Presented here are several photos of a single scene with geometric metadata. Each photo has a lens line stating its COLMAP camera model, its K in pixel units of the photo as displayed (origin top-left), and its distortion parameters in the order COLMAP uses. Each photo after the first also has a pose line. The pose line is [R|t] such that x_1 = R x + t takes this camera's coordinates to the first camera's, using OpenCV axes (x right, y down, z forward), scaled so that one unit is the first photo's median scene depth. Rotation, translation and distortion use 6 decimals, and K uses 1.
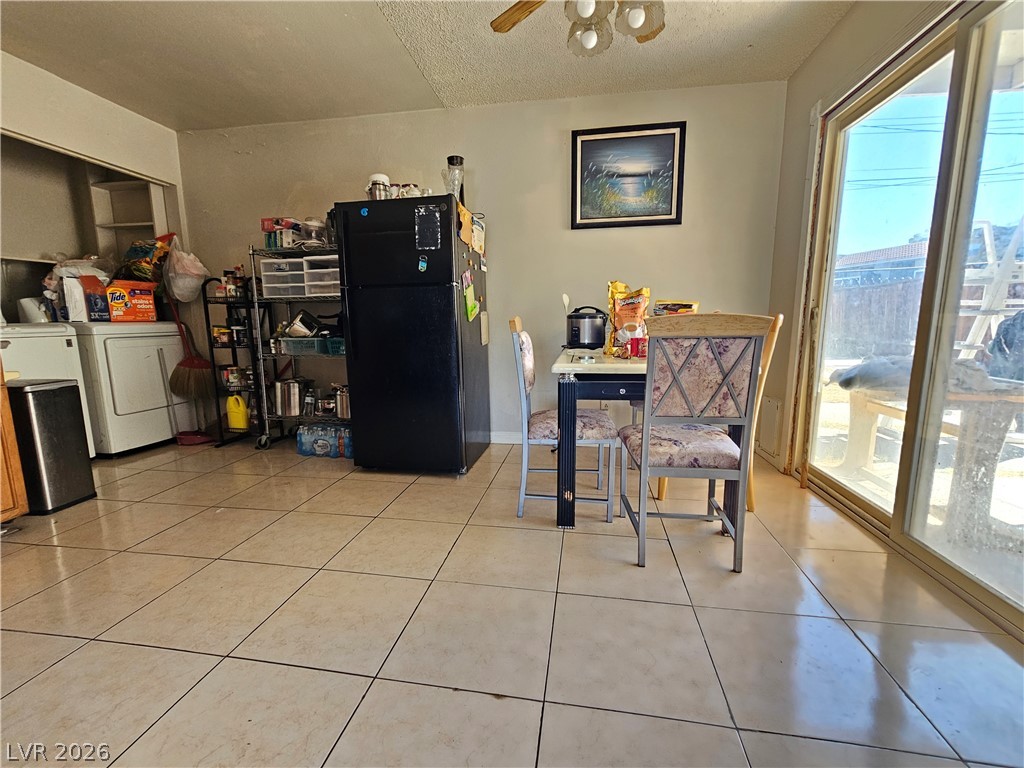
lens RADIAL K [[425.2, 0, 512.0], [0, 425.2, 384.0], [0, 0, 1]] dist [-0.001039, -0.000278]
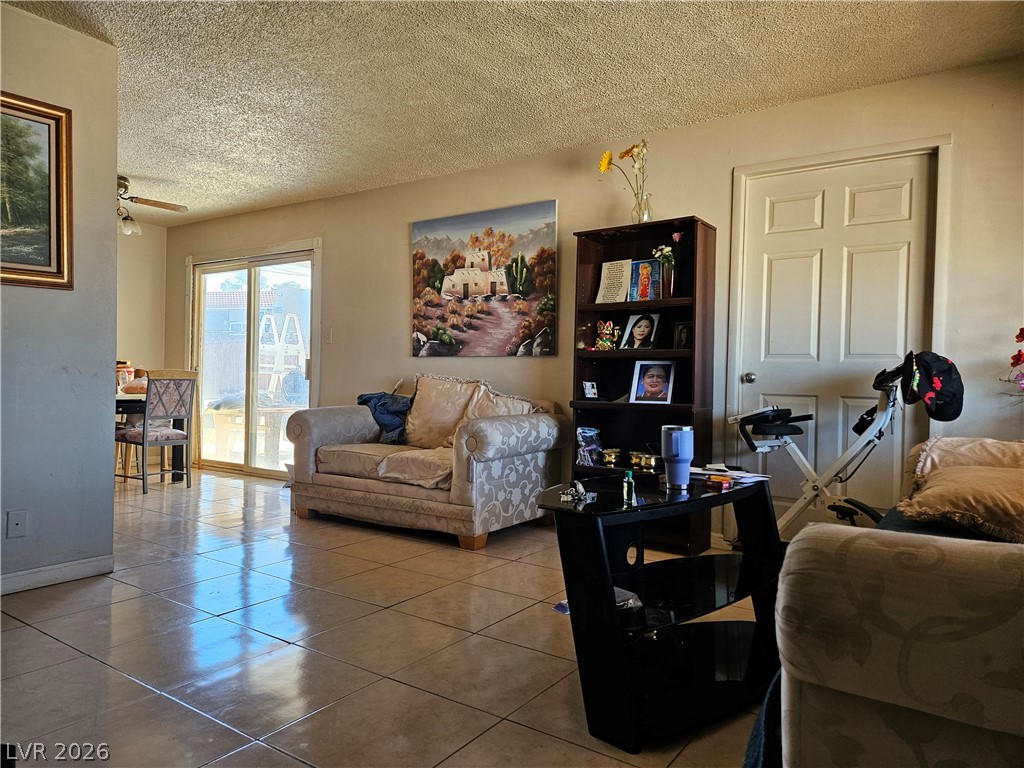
lens RADIAL K [[680.2, 0, 519.1], [0, 680.2, 382.7], [0, 0, 1]] dist [0.075344, -0.051079]
pose [[0.415111, 0.011635, 0.909696, -0.885273], [0.112548, 0.991580, -0.064040, 0.145746], [-0.902782, 0.128968, 0.410306, -0.909038]]
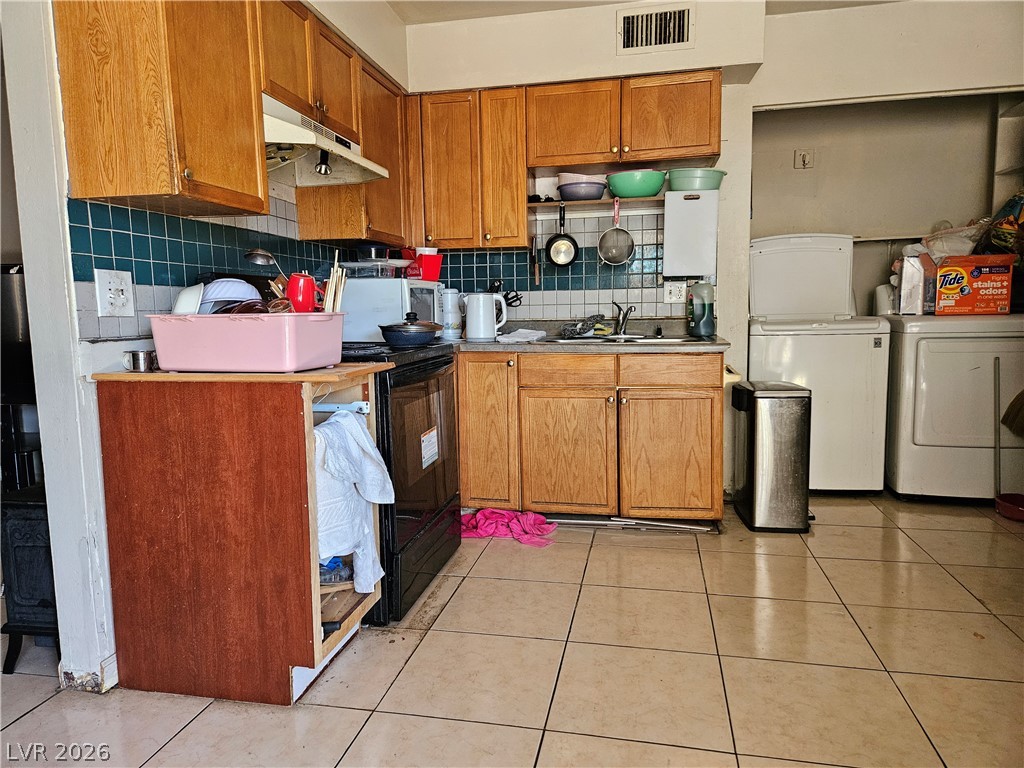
lens RADIAL K [[680.2, 0, 519.1], [0, 680.2, 382.7], [0, 0, 1]] dist [0.075344, -0.051079]
pose [[-0.030885, 0.123390, -0.991878, 0.278582], [-0.128043, 0.983686, 0.126358, -0.098960], [0.991288, 0.130906, -0.014582, 0.355288]]
